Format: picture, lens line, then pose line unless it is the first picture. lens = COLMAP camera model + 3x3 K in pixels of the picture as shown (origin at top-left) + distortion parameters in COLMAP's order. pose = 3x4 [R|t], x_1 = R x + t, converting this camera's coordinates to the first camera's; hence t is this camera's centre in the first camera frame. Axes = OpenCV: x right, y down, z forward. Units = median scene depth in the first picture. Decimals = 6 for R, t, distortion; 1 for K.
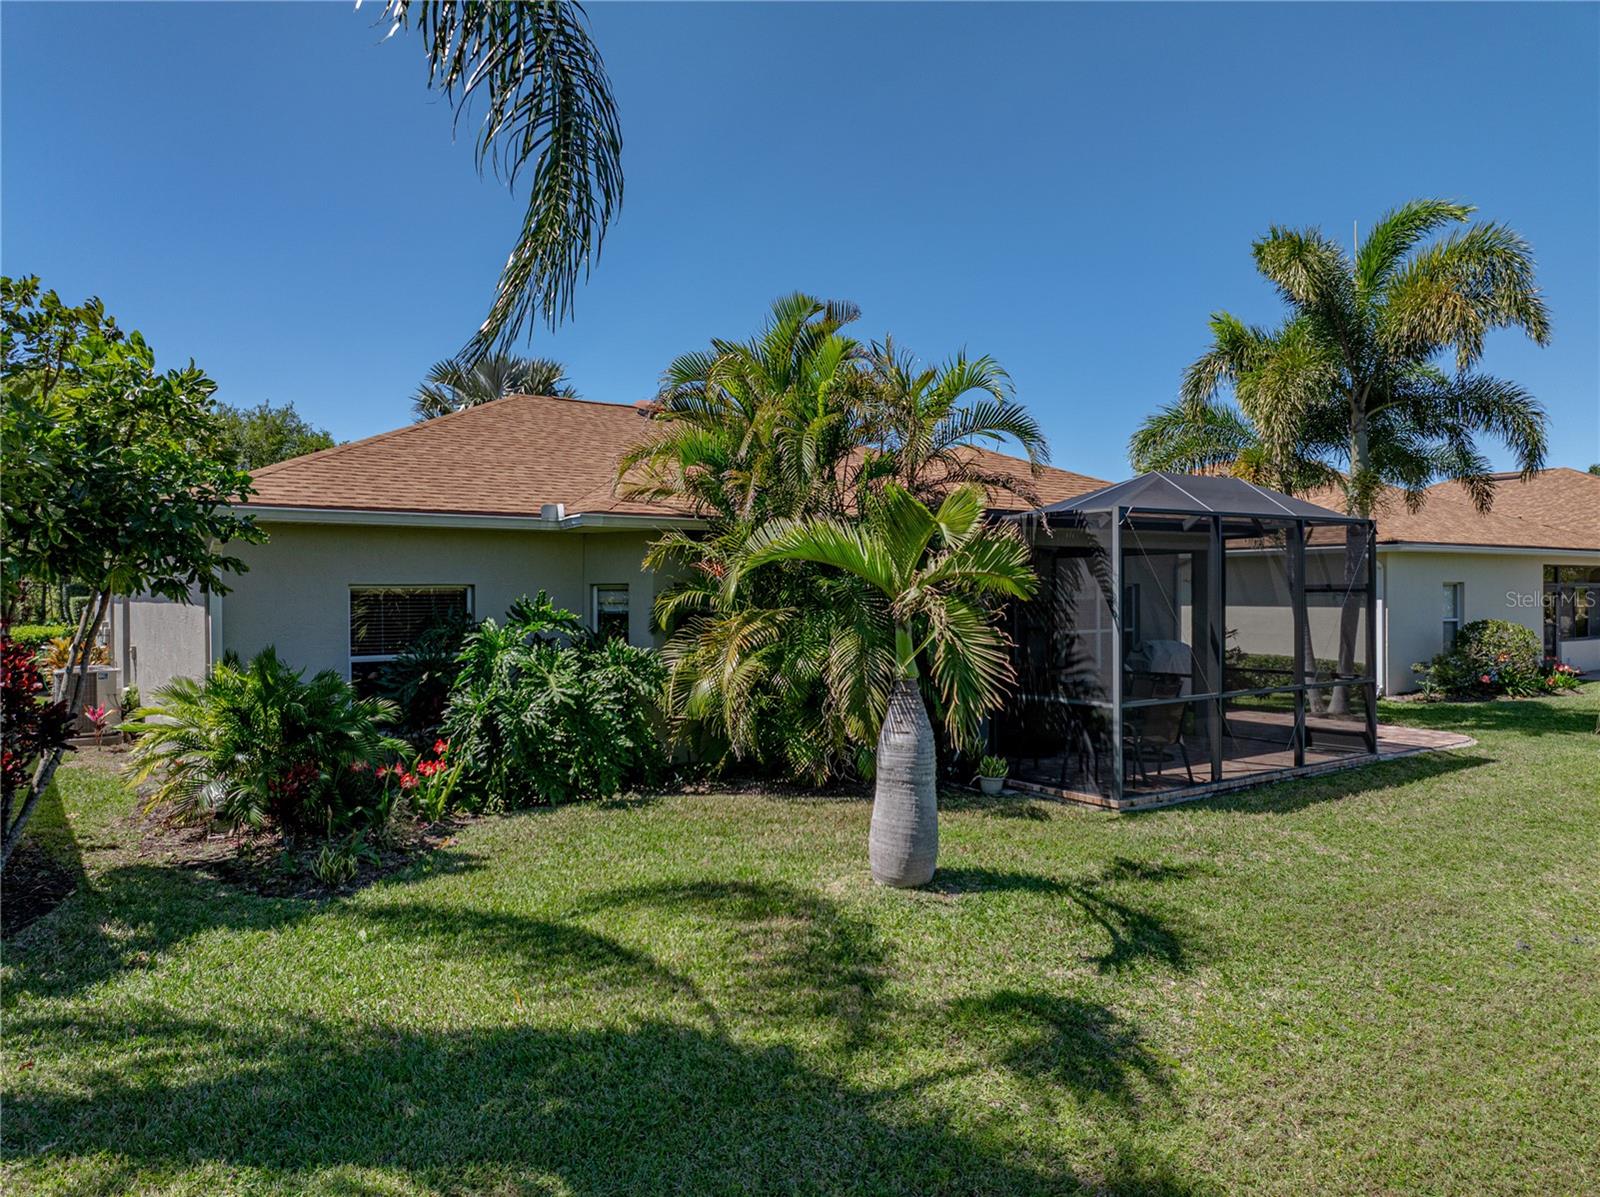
lens RADIAL K [[1154.3, 0, 800.0], [0, 1154.3, 598.5], [0, 0, 1]] dist [-0.021534, 0.003865]
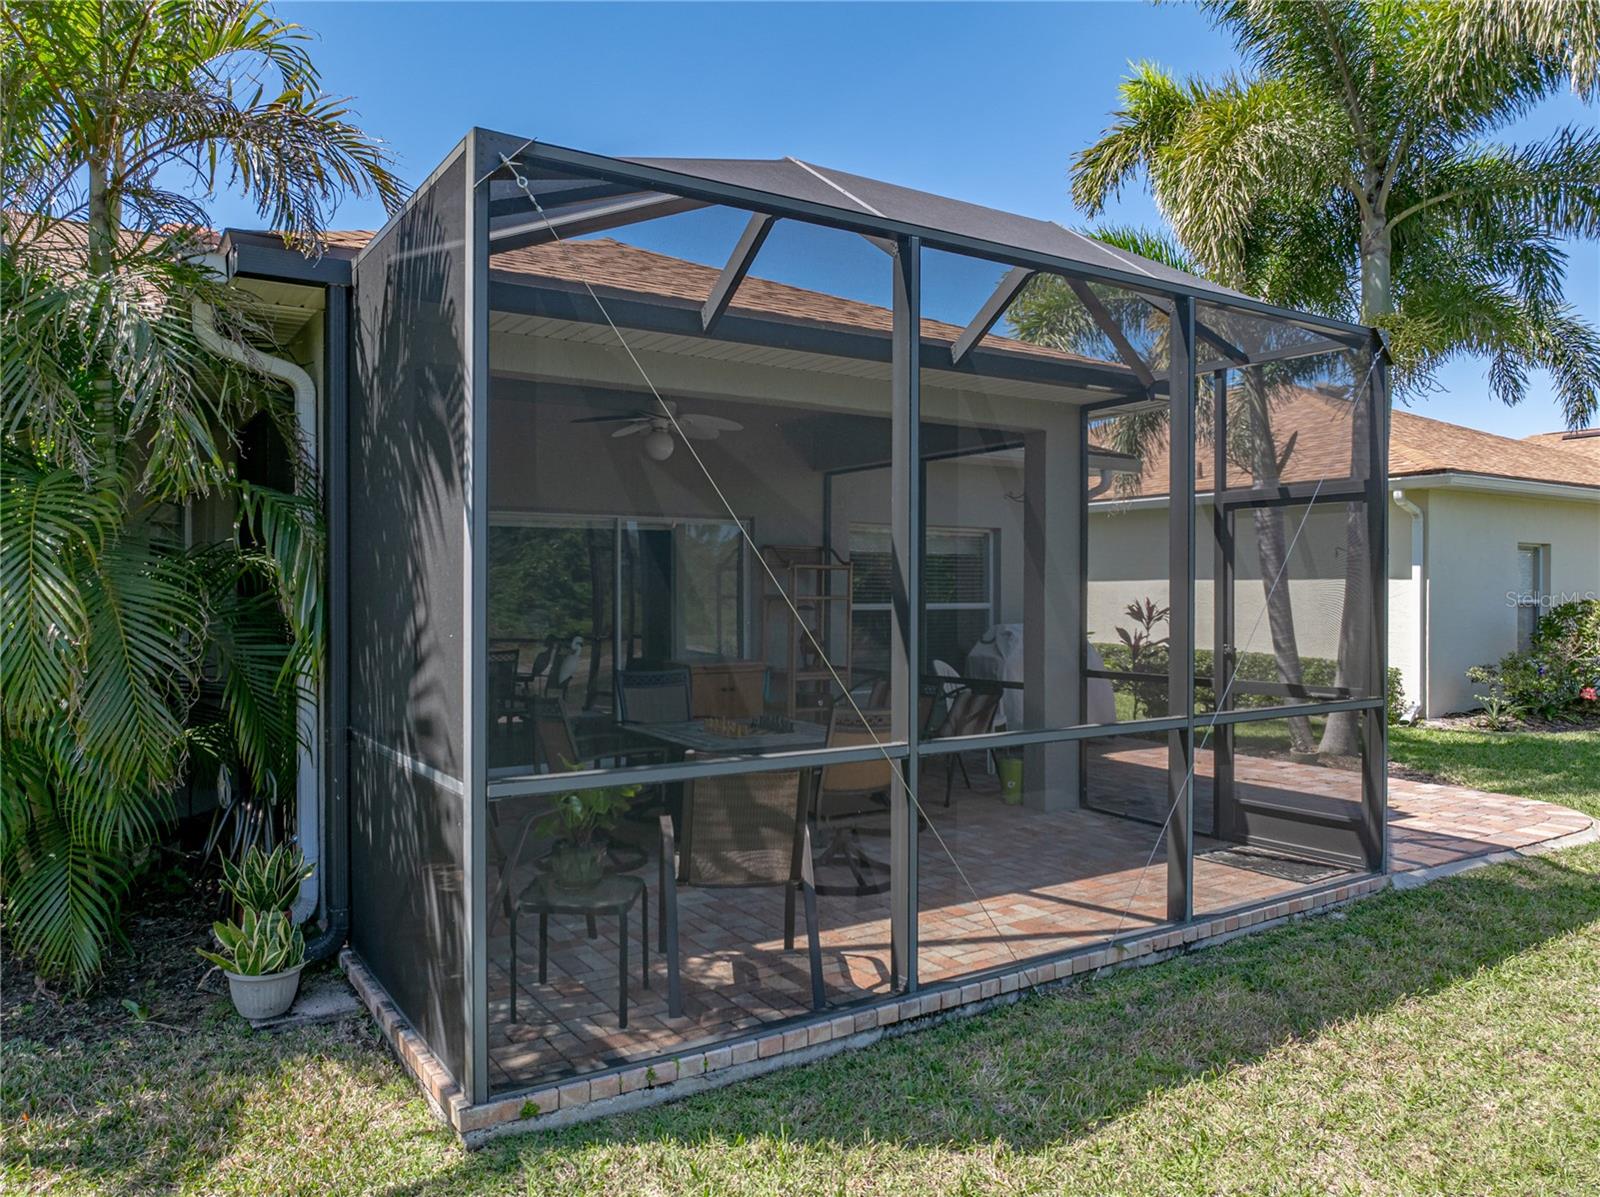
lens RADIAL K [[1154.3, 0, 800.0], [0, 1154.3, 598.5], [0, 0, 1]] dist [-0.021534, 0.003865]
pose [[0.999290, 0.008065, -0.036795, 0.237326], [-0.008058, 0.999967, 0.000344, 0.026889], [0.036797, -0.000047, 0.999323, 0.448214]]
